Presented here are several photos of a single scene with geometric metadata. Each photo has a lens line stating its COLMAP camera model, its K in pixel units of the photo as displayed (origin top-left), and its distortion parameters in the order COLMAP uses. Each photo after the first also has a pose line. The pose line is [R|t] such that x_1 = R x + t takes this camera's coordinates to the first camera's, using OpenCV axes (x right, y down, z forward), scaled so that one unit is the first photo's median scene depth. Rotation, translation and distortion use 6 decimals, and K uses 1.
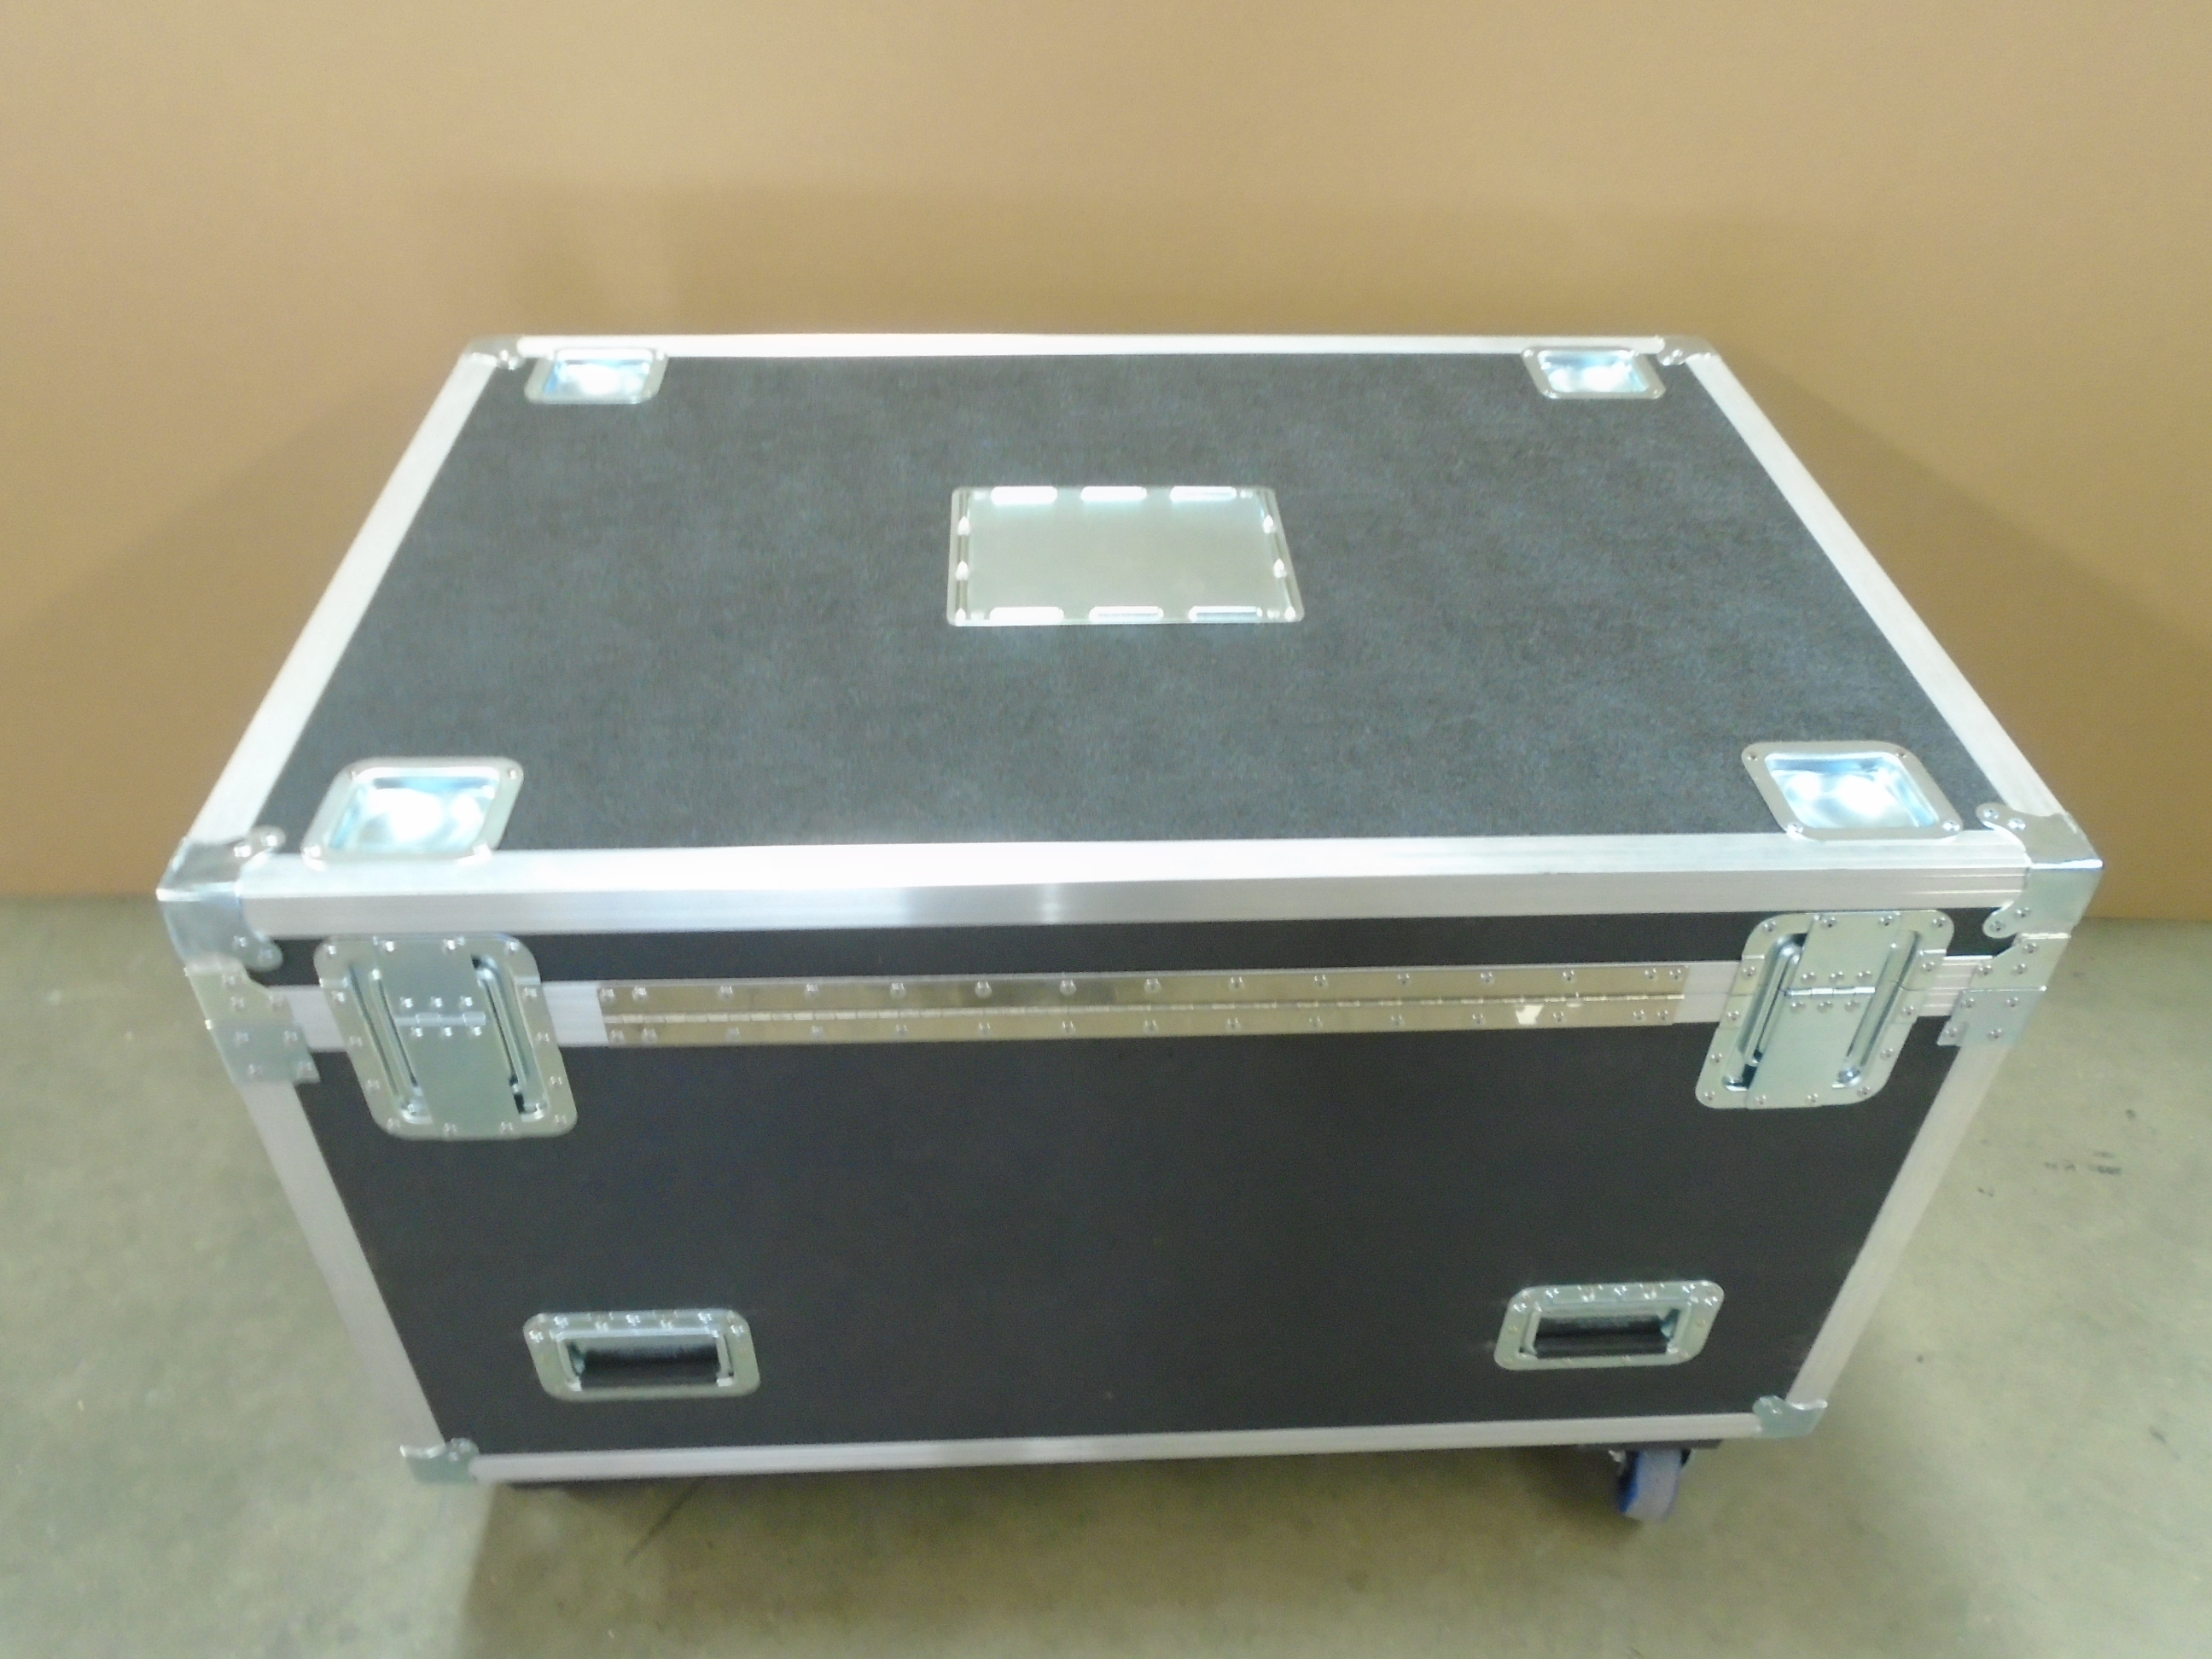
lens RADIAL K [[1703.2, 0, 1106.7], [0, 1703.2, 807.2], [0, 0, 1]] dist [-0.002276, 0.002265]
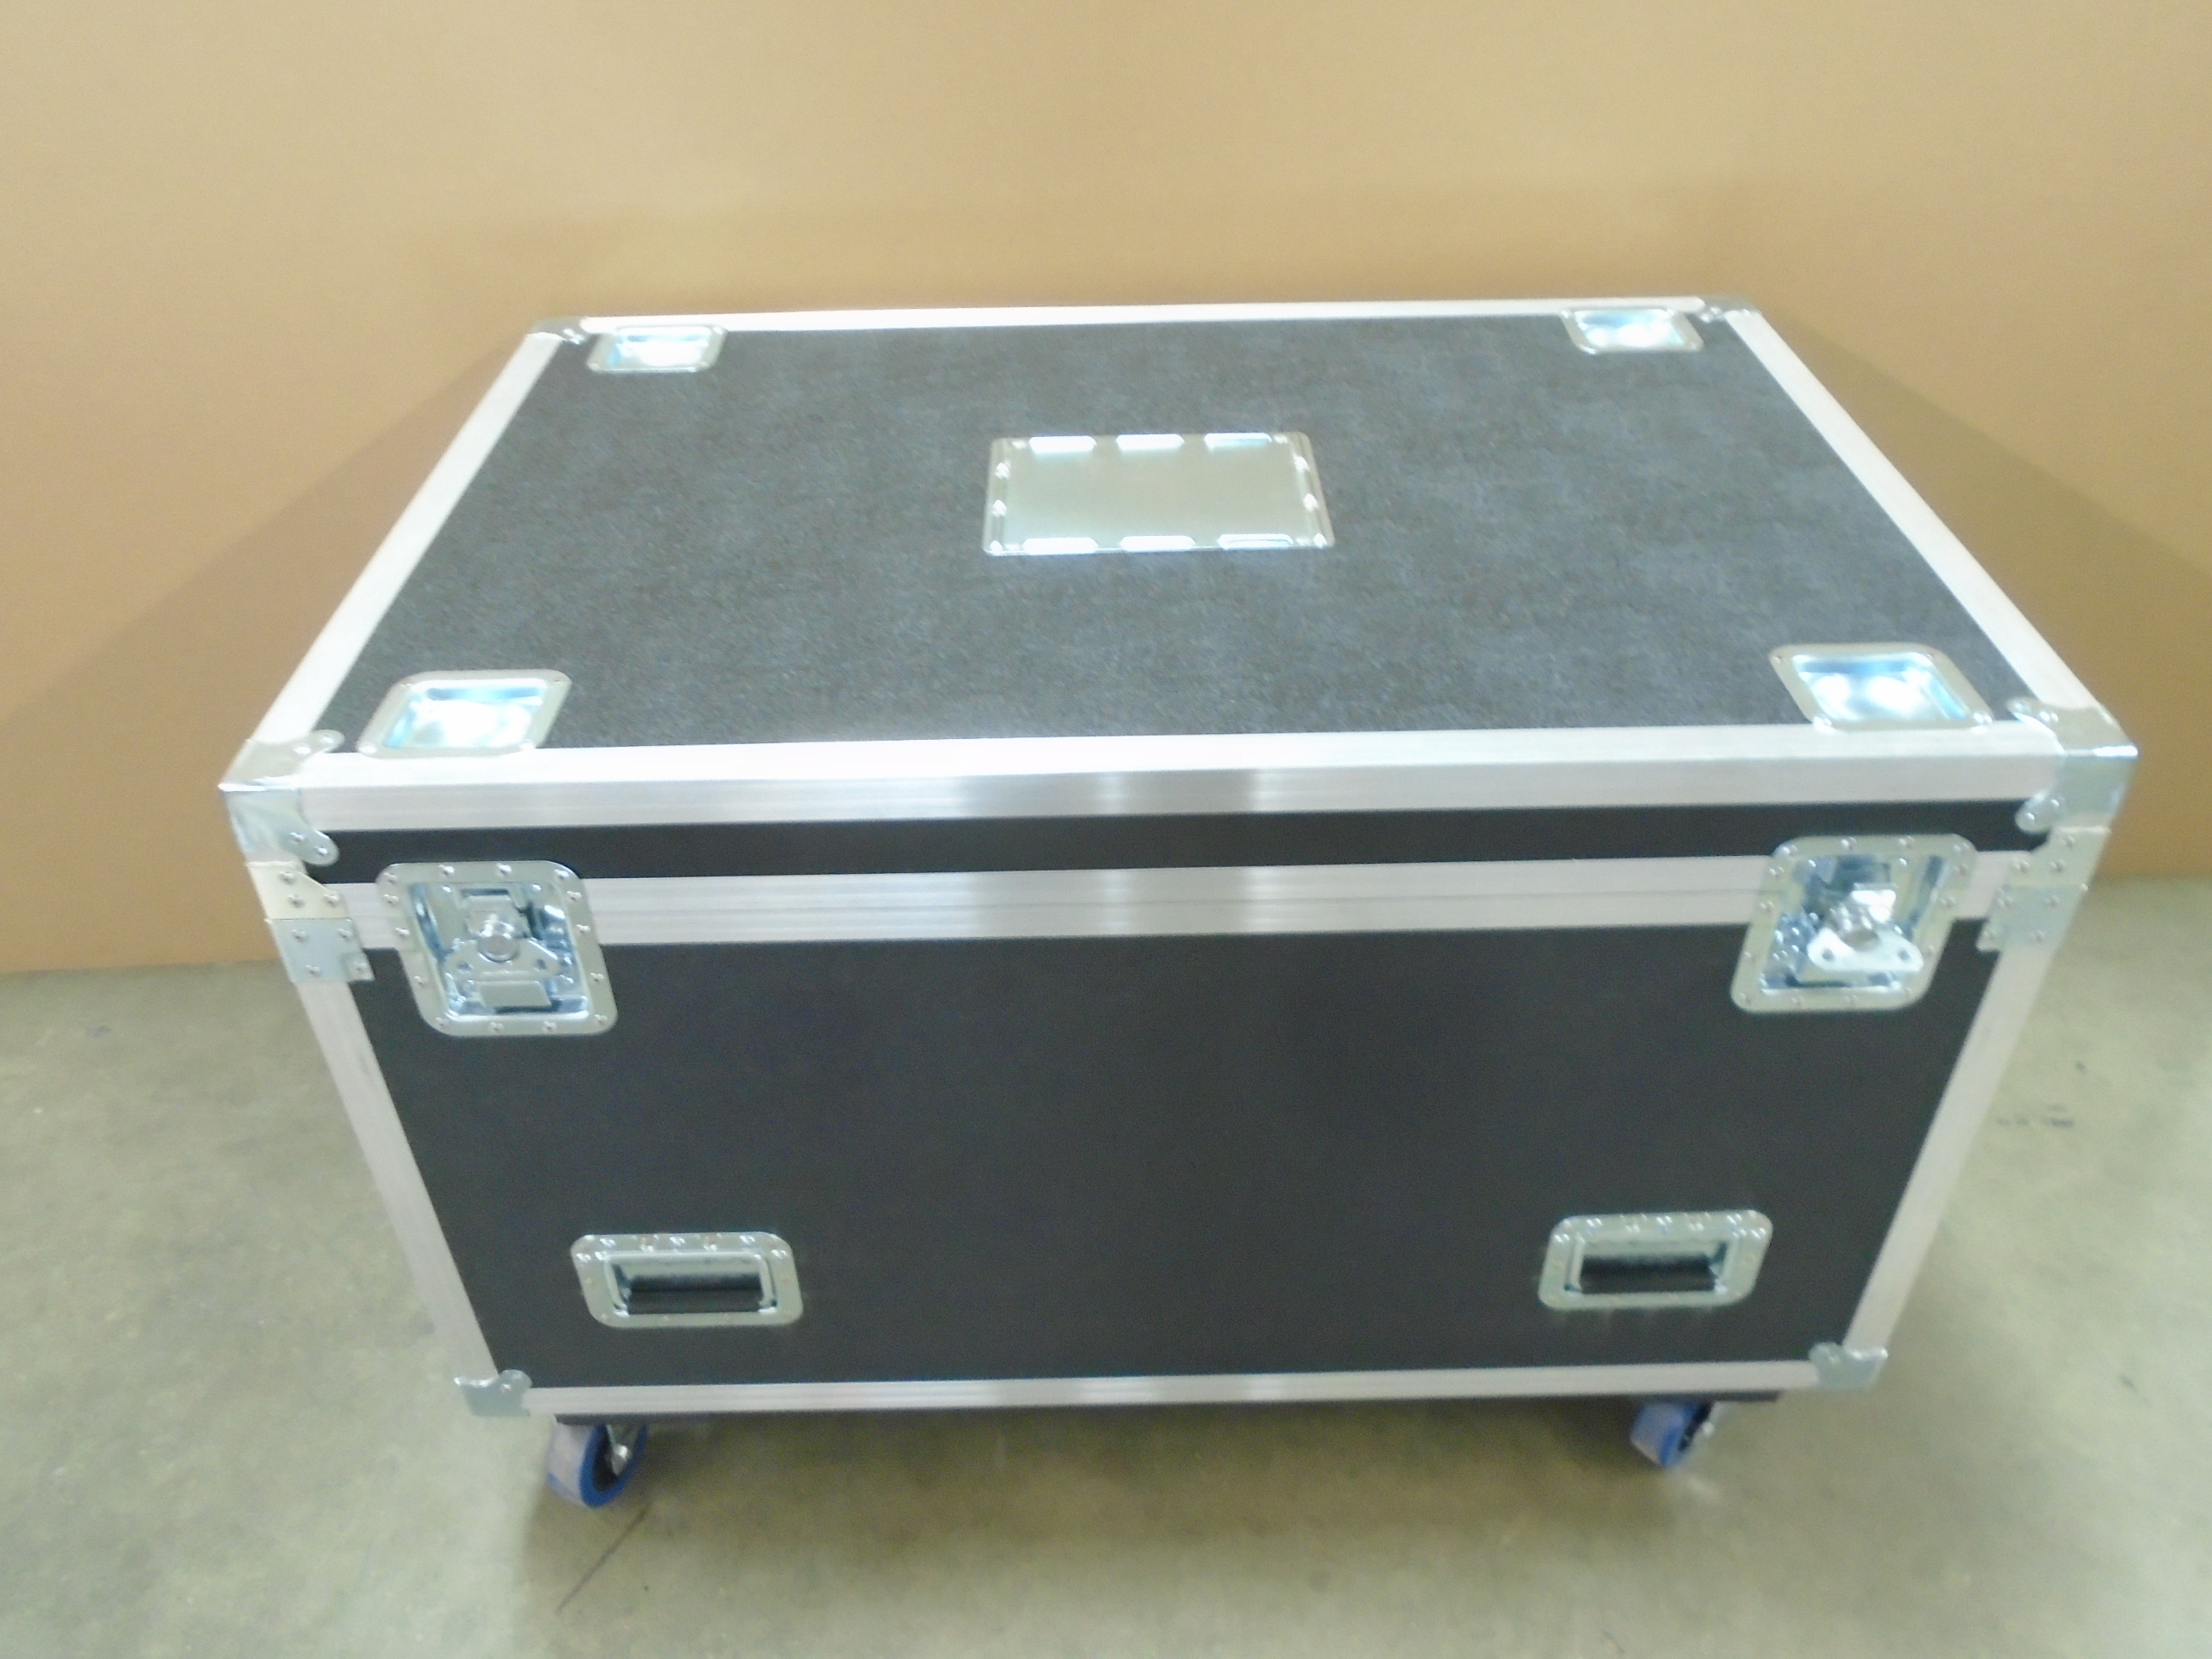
lens RADIAL K [[1703.2, 0, 1106.7], [0, 1703.2, 807.2], [0, 0, 1]] dist [-0.002276, 0.002265]
pose [[0.998733, -0.006511, -0.049893, 0.029621], [0.004274, 0.998987, -0.044803, 0.087682], [0.050134, 0.044533, 0.997749, -0.012121]]
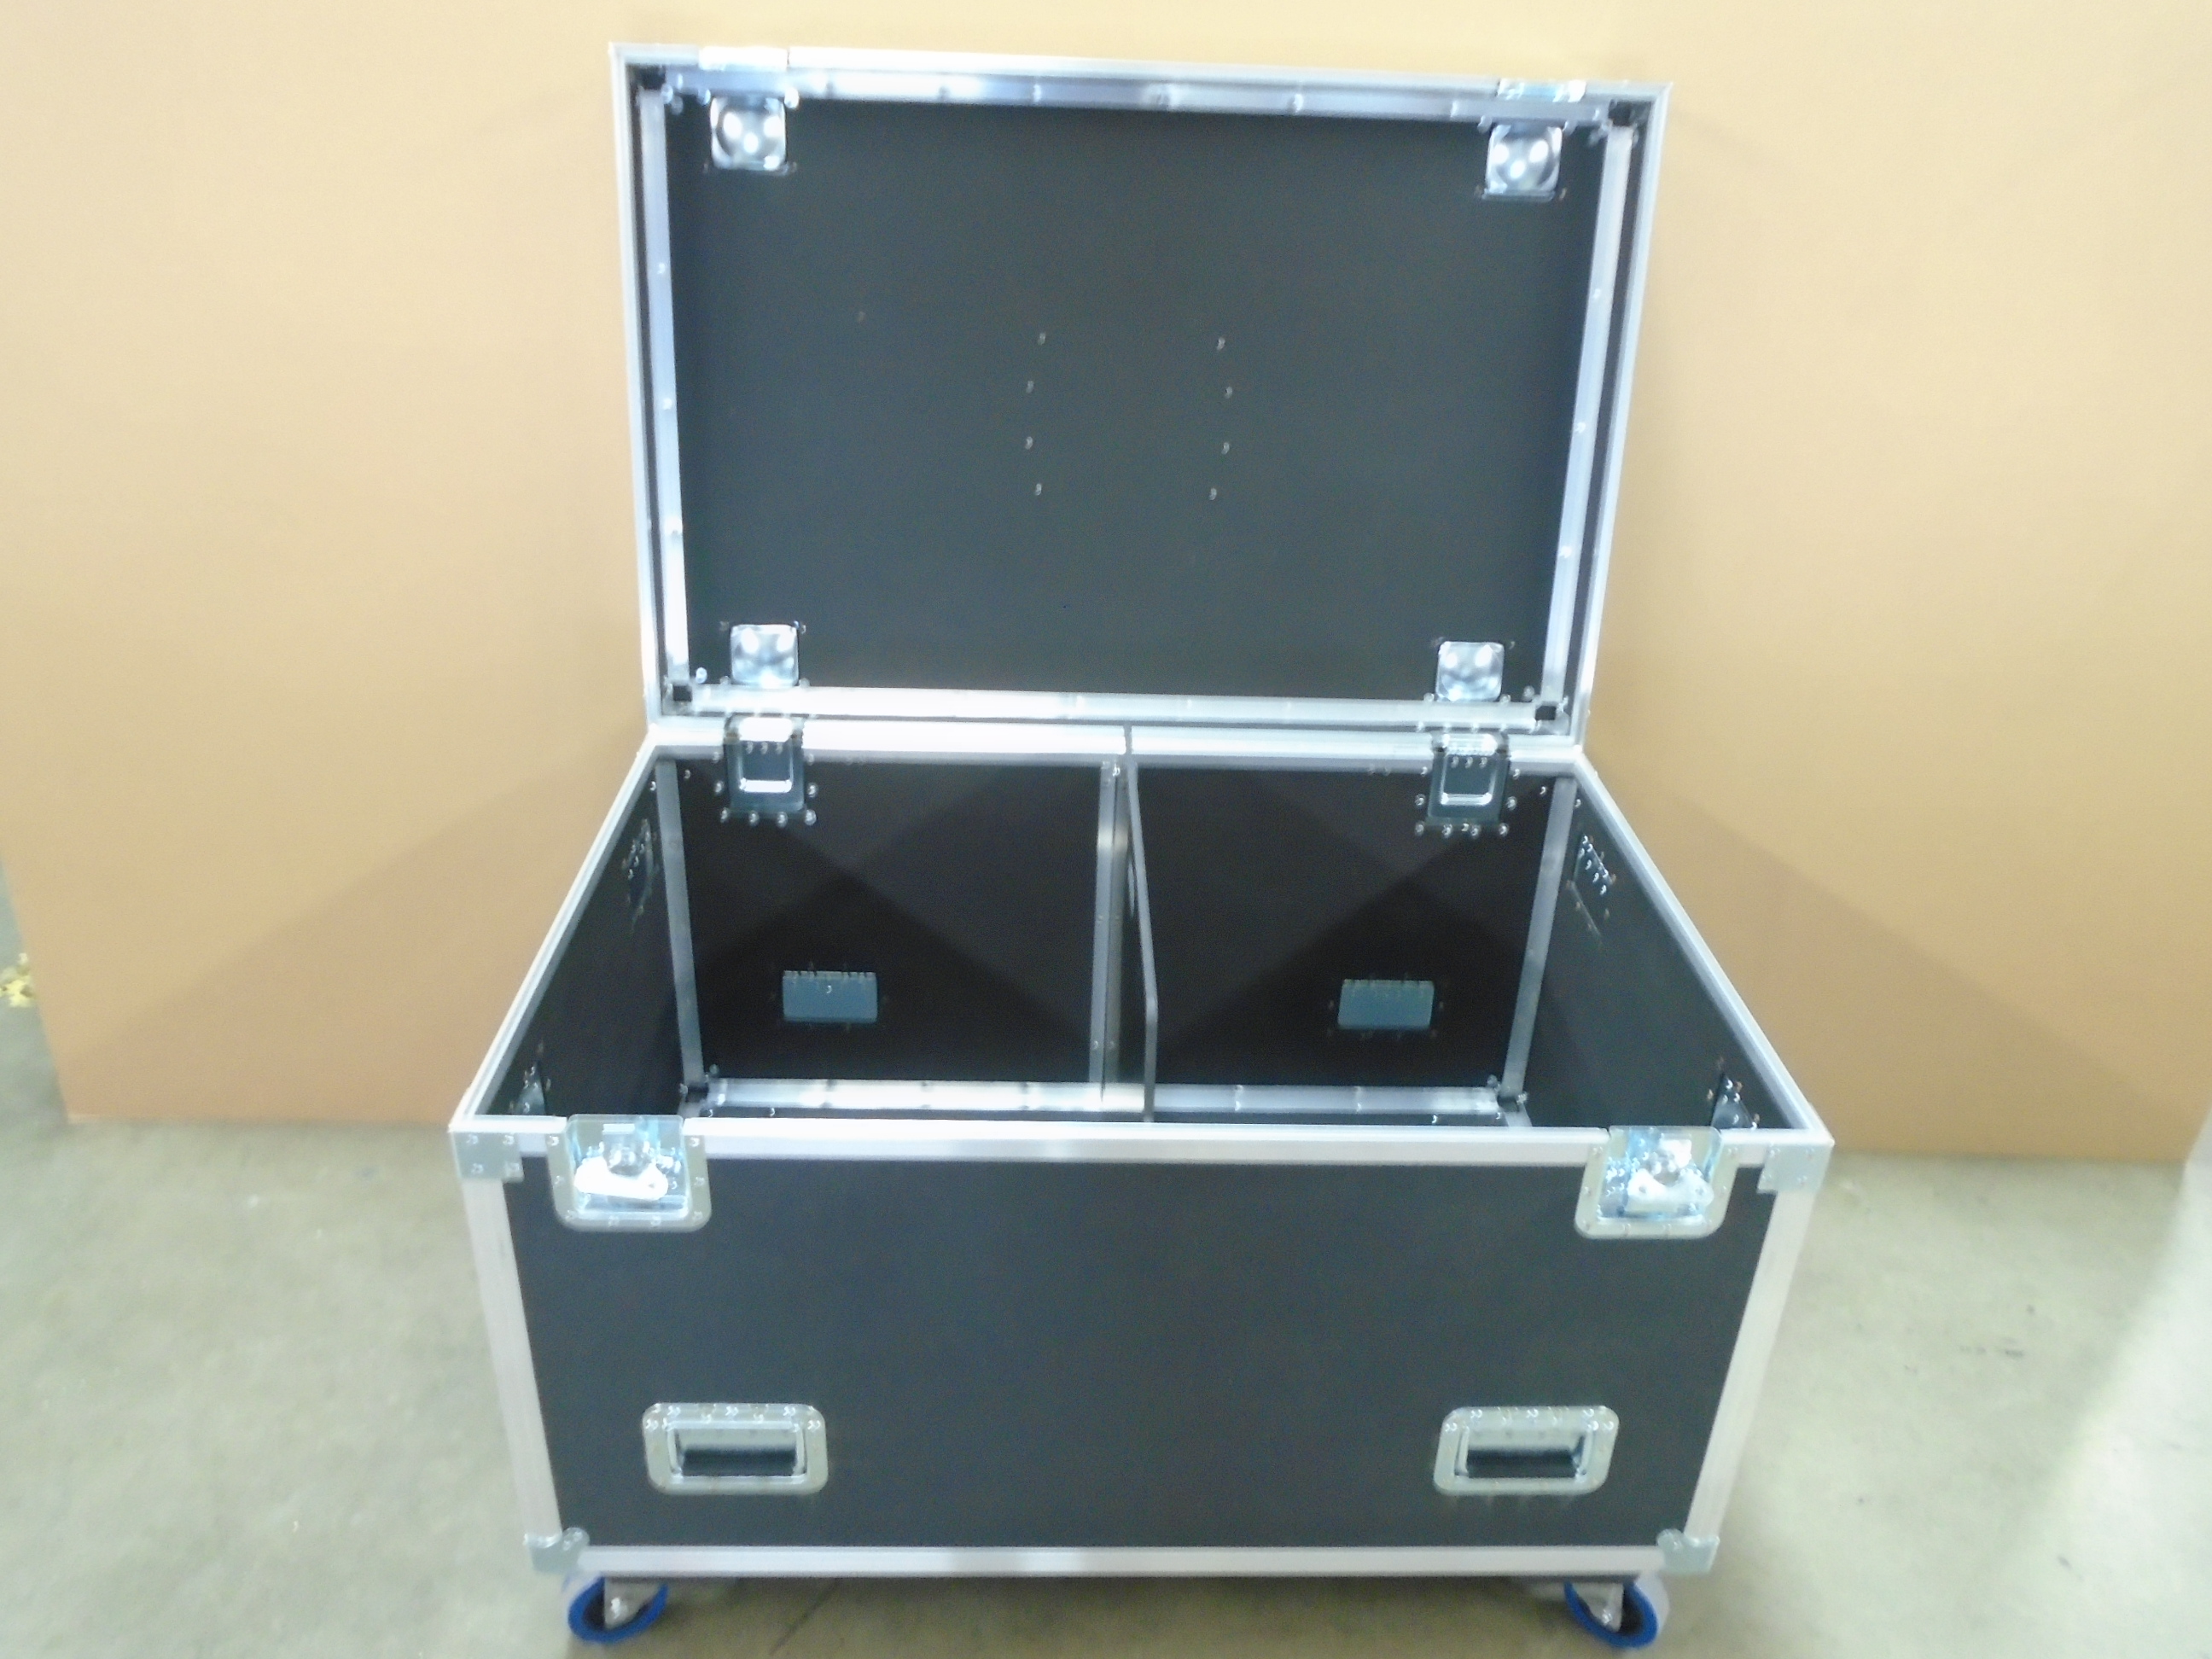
lens RADIAL K [[1704.5, 0, 1106.0], [0, 1704.5, 829.5], [0, 0, 1]] dist [0.004999, 0.001148]
pose [[0.999636, 0.022631, -0.014701, 0.002663], [-0.025084, 0.980113, -0.196848, 0.121432], [0.009954, 0.197145, 0.980324, -0.293598]]
